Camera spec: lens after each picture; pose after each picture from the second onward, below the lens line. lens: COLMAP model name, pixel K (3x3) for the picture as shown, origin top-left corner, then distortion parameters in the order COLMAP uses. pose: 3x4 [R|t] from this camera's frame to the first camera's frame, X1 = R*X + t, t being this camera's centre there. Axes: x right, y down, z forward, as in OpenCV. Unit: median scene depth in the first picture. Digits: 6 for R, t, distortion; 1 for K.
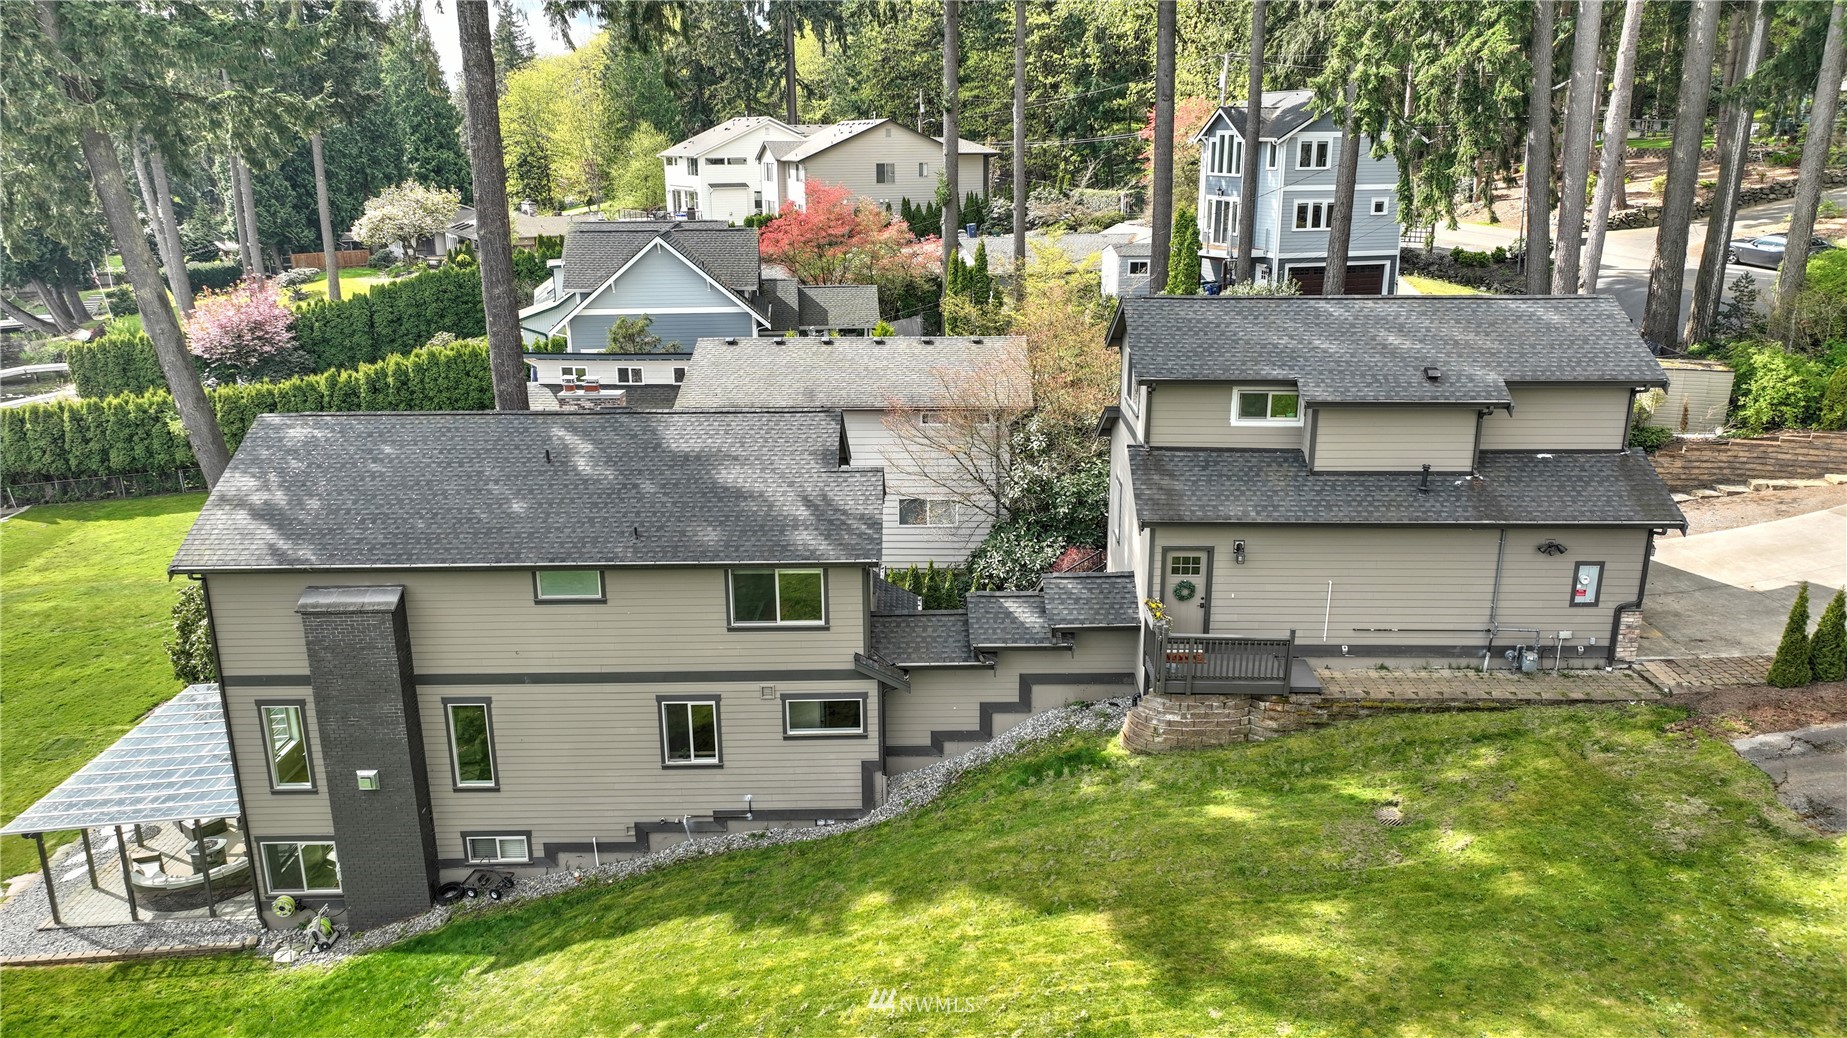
lens RADIAL K [[1299.3, 0, 923.5], [0, 1299.3, 519.0], [0, 0, 1]] dist [0.001565, 0.008304]
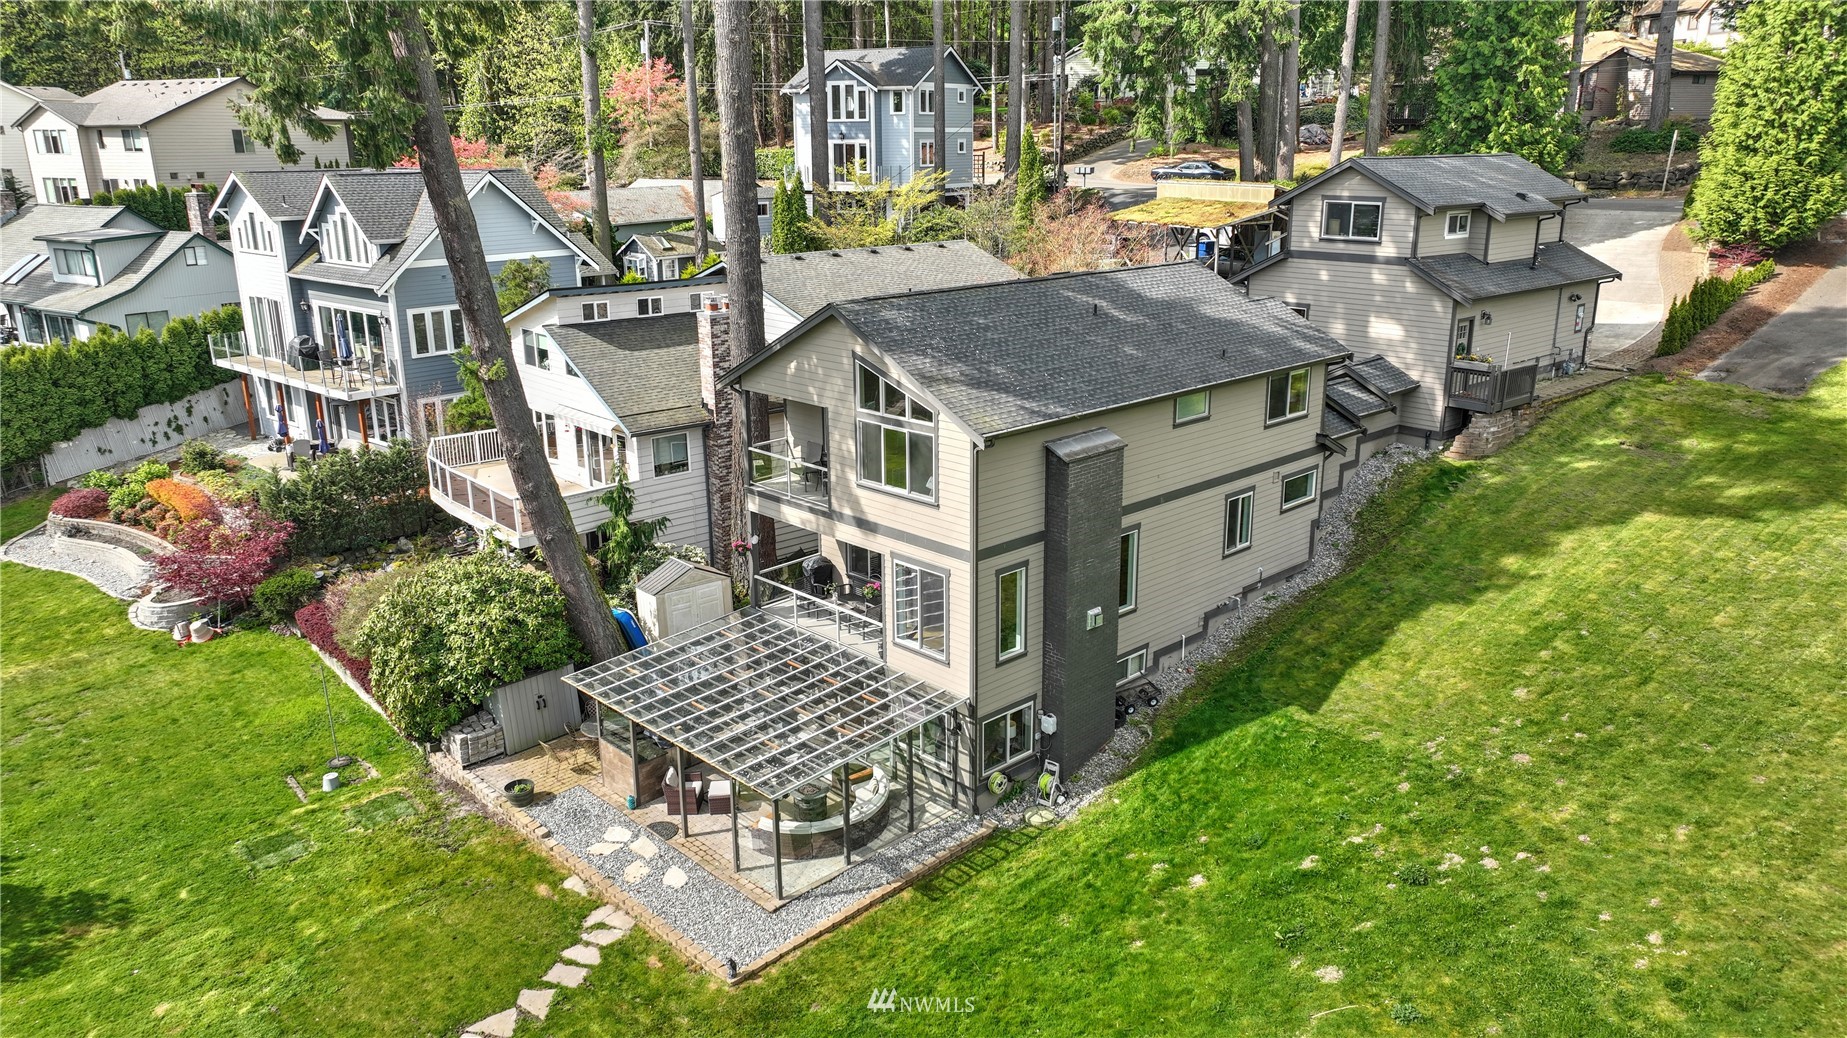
lens RADIAL K [[1299.3, 0, 923.5], [0, 1299.3, 519.0], [0, 0, 1]] dist [0.001565, 0.008304]
pose [[0.734723, -0.192399, 0.650512, -1.186991], [0.193622, 0.978523, 0.070726, 0.019685], [-0.650149, 0.073989, 0.756196, 0.281253]]
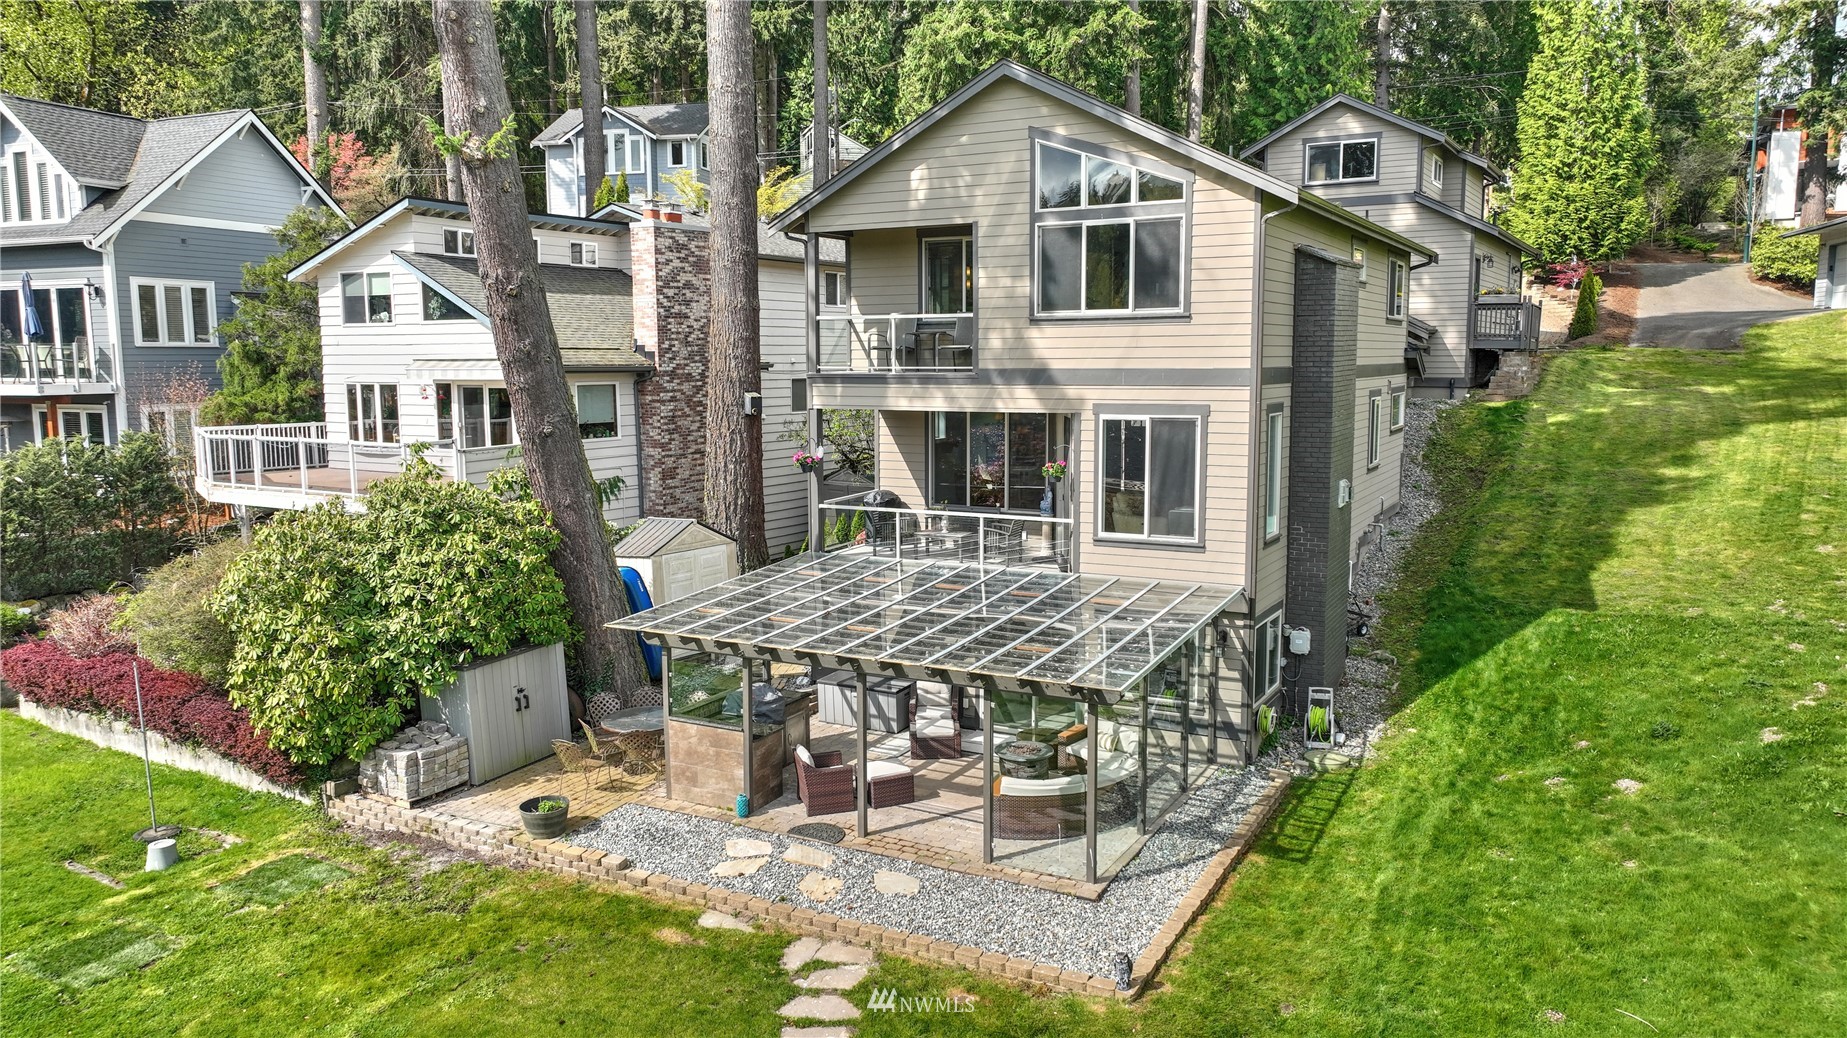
lens RADIAL K [[1299.3, 0, 923.5], [0, 1299.3, 519.0], [0, 0, 1]] dist [0.001565, 0.008304]
pose [[0.495216, -0.104408, 0.862473, -1.229659], [0.244747, 0.969310, -0.023188, 0.170177], [-0.833583, 0.222571, 0.505571, 0.807612]]
